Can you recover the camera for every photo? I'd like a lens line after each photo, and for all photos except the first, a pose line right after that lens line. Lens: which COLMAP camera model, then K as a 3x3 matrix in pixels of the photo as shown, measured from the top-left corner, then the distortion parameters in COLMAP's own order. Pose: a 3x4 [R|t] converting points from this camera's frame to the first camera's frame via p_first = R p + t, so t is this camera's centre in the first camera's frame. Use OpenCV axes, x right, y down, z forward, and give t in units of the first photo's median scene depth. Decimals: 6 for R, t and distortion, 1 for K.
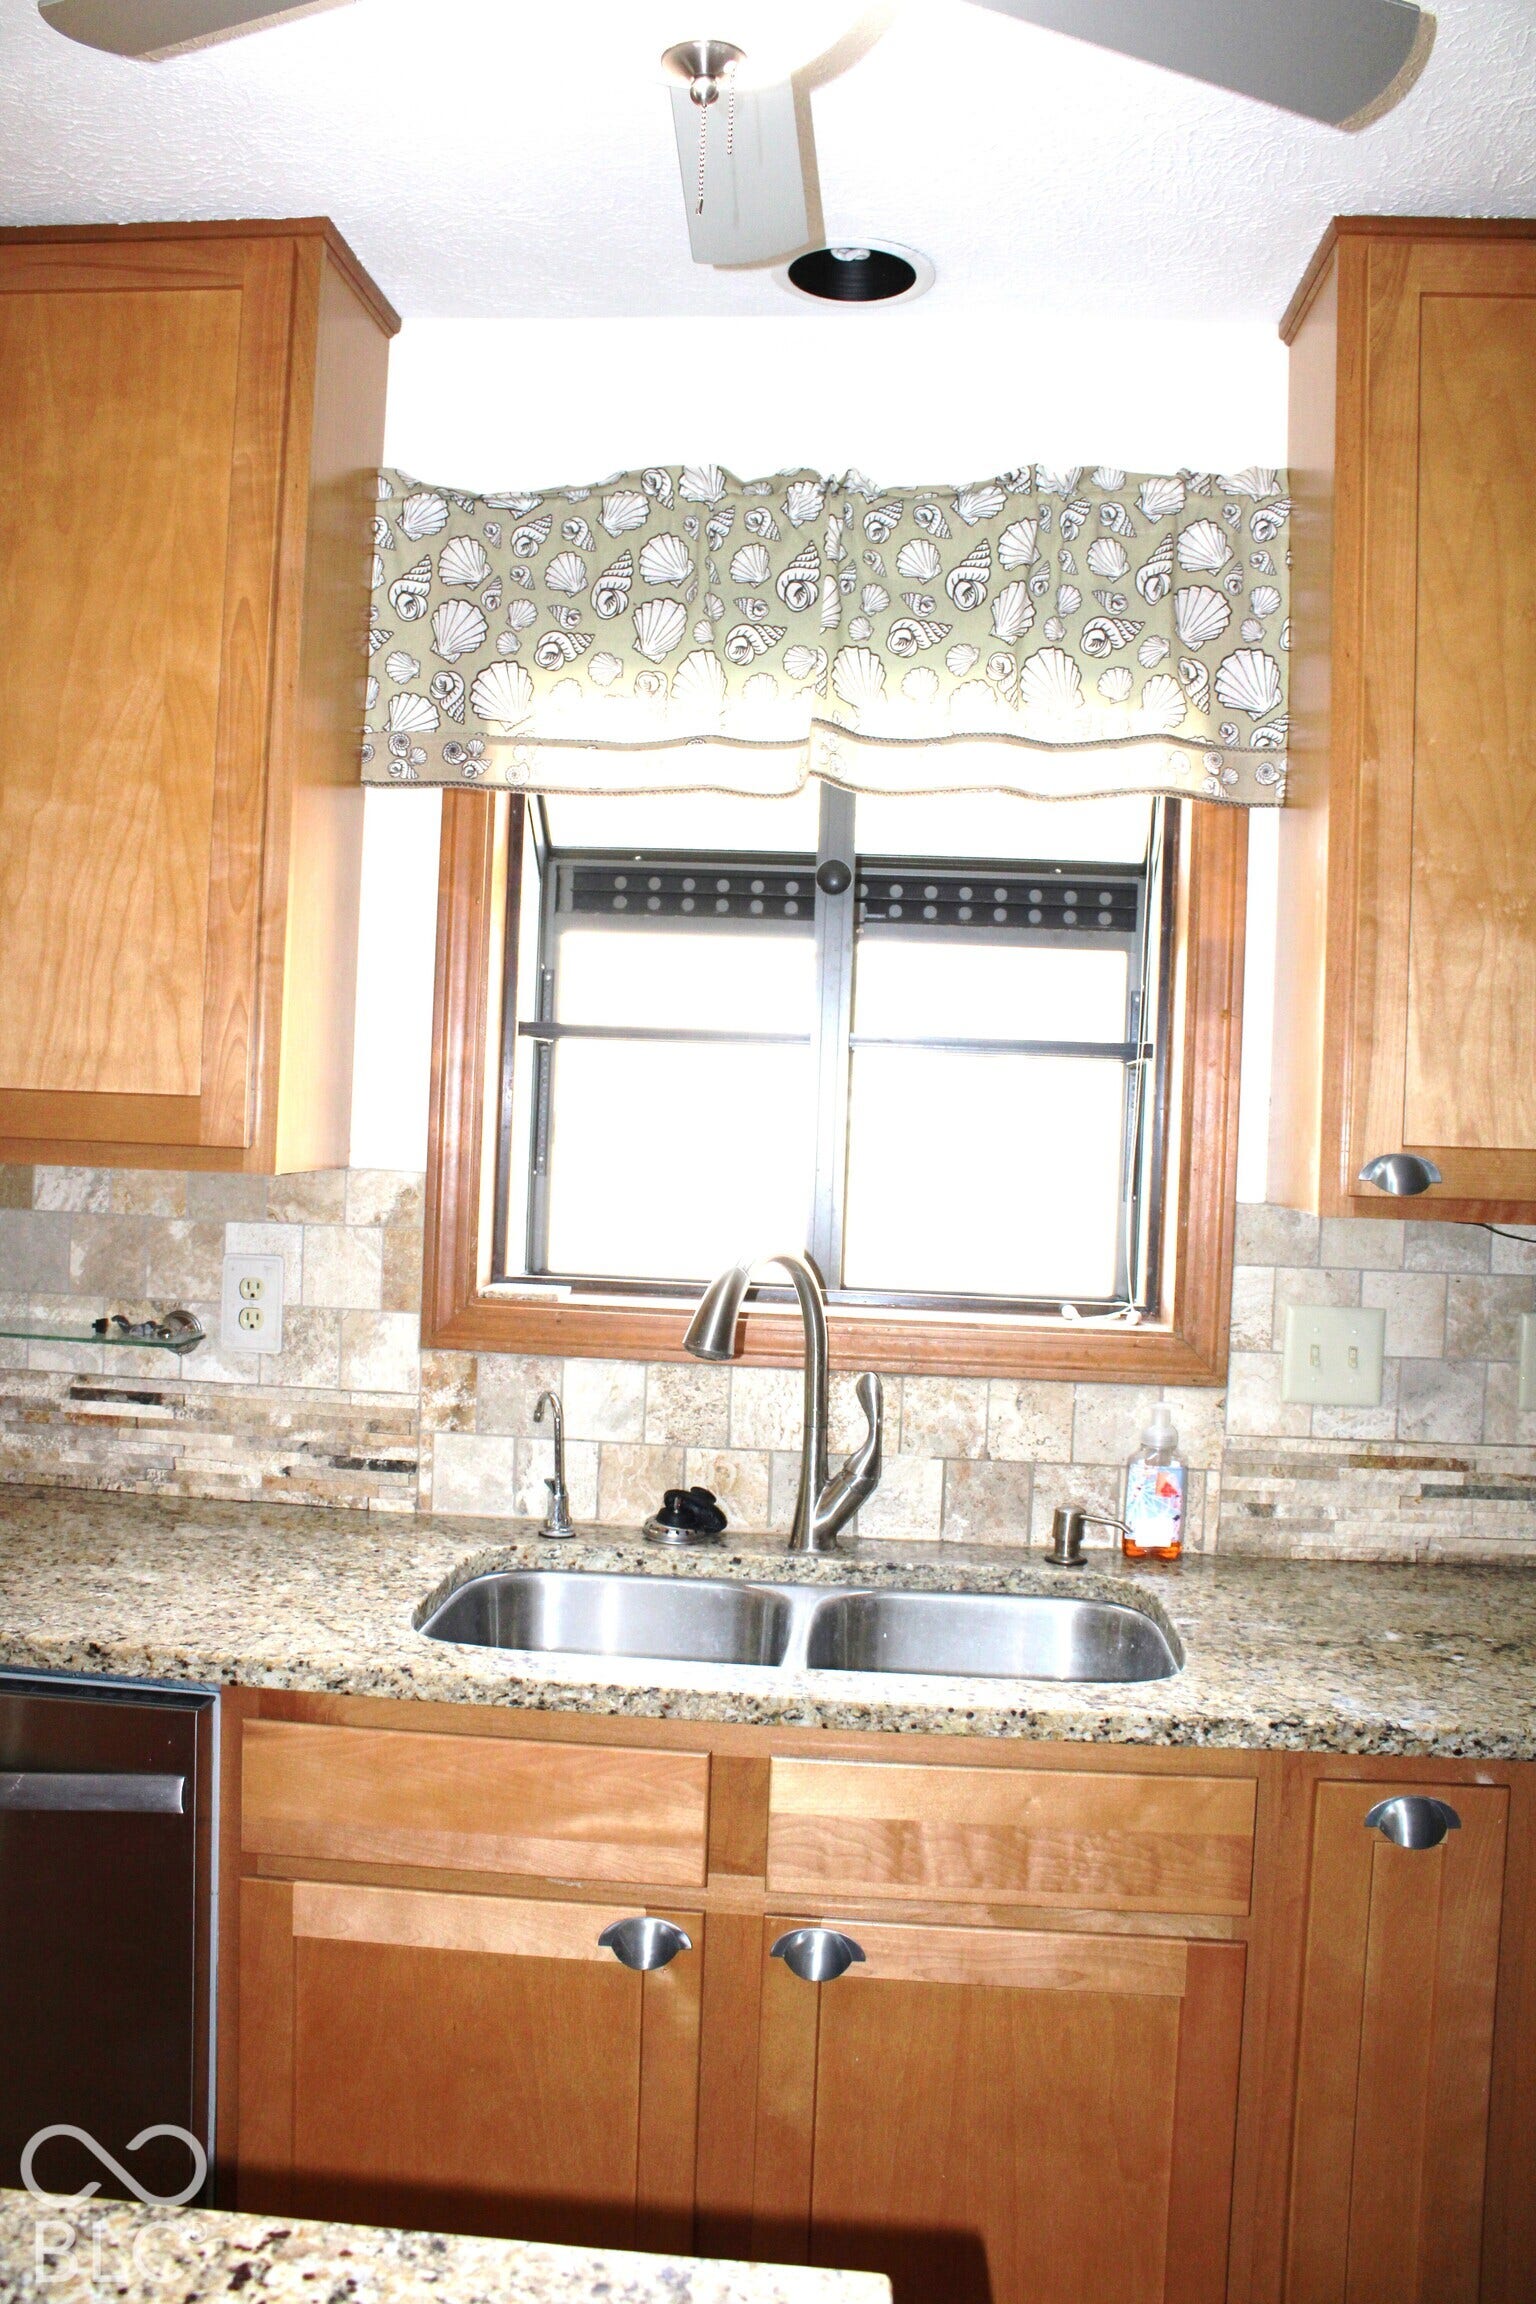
lens RADIAL K [[1896.3, 0, 764.6], [0, 1896.3, 1137.7], [0, 0, 1]] dist [-0.137991, 0.082031]
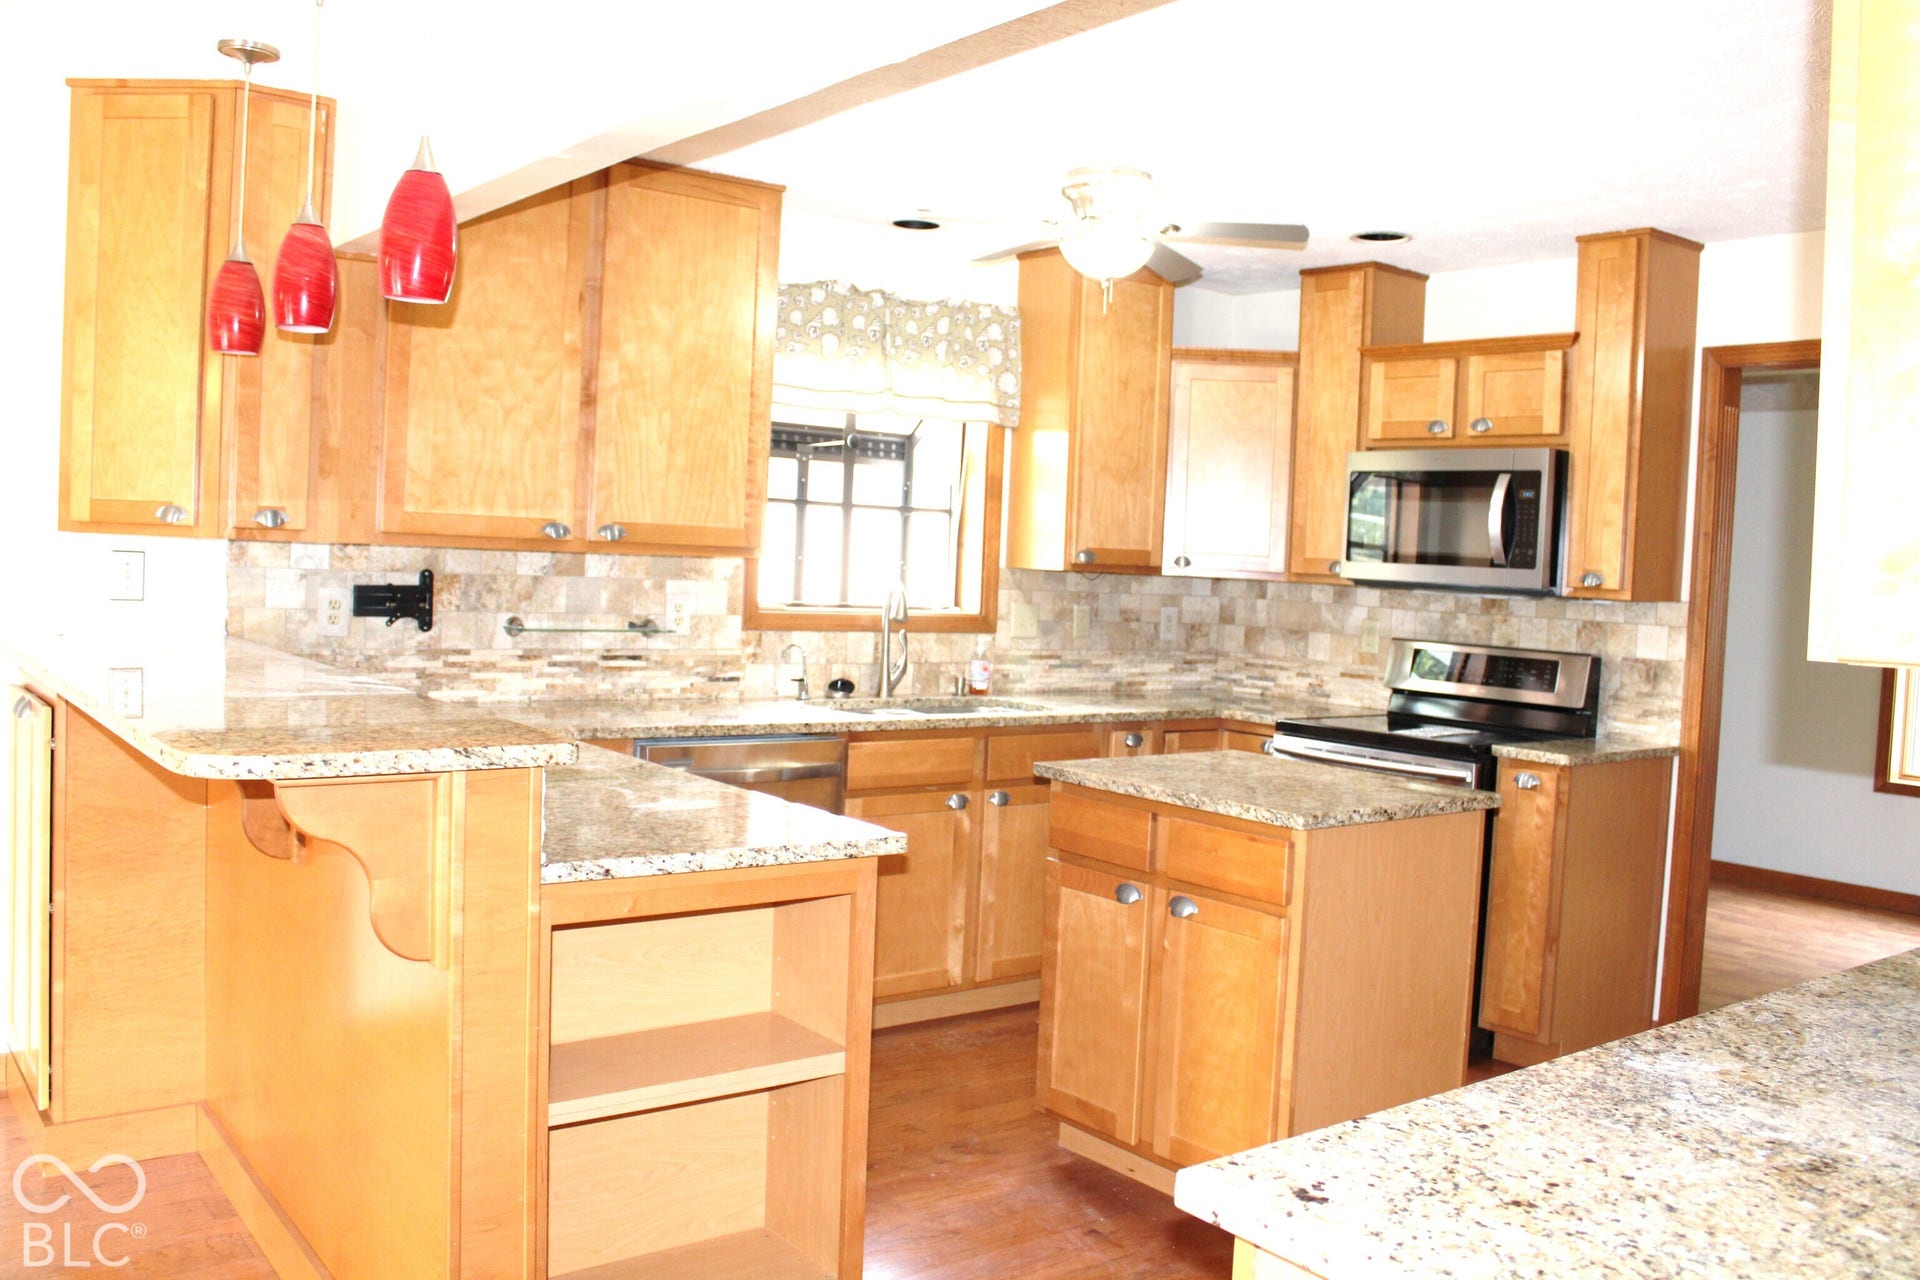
lens RADIAL K [[1580.3, 0, 964.6], [0, 1580.3, 639.1], [0, 0, 1]] dist [-0.137991, 0.082031]
pose [[0.748087, -0.038424, 0.662487, -1.332037], [-0.003759, 0.998061, 0.062132, -0.005121], [-0.663590, -0.048970, 0.746492, -0.726182]]
